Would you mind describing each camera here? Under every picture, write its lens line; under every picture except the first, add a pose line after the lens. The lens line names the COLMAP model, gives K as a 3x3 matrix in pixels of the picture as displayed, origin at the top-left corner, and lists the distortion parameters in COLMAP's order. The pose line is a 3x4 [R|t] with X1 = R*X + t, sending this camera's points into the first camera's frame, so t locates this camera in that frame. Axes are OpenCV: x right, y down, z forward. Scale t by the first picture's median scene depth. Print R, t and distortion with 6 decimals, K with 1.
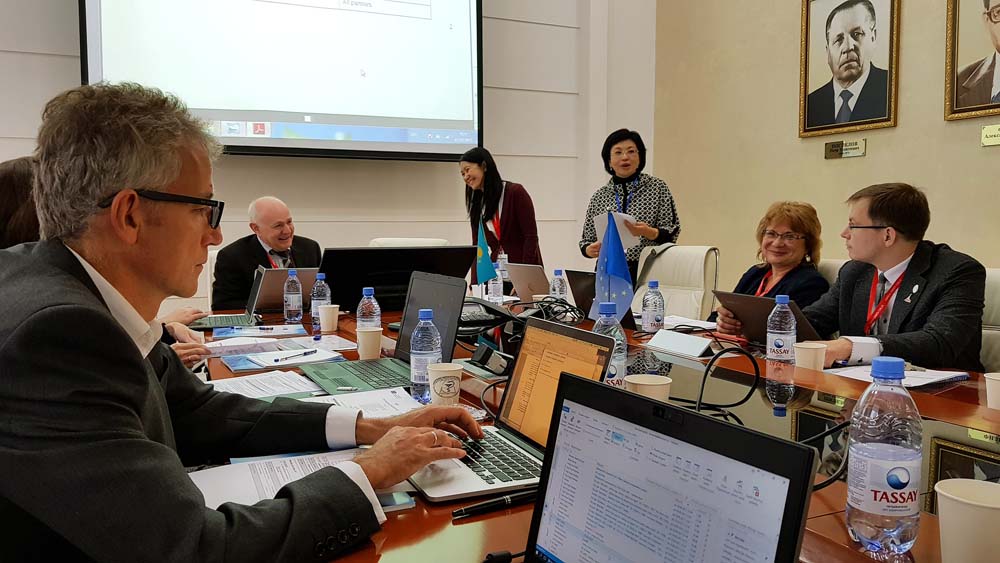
lens RADIAL K [[780.7, 0, 500.0], [0, 780.7, 281.2], [0, 0, 1]] dist [-0.002081, -0.000756]
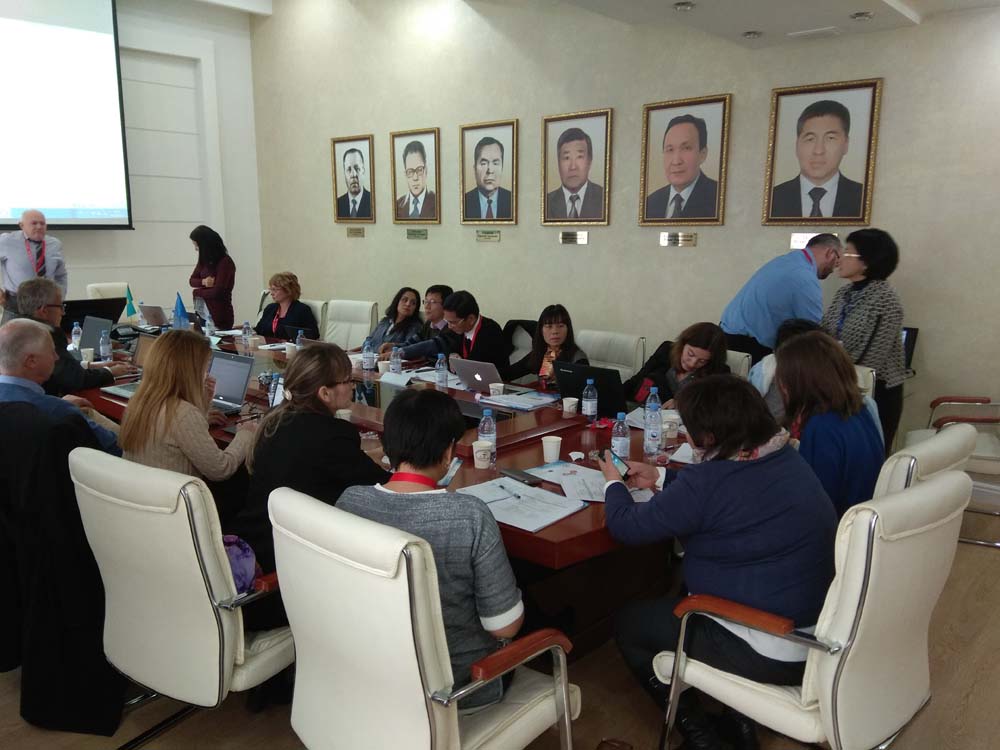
lens RADIAL K [[794.4, 0, 501.4], [0, 794.4, 384.3], [0, 0, 1]] dist [0.036493, -0.072861]
pose [[0.919803, -0.066615, 0.386686, 0.019260], [0.022070, 0.992707, 0.118517, -0.032320], [-0.391760, -0.100478, 0.914564, -0.850610]]
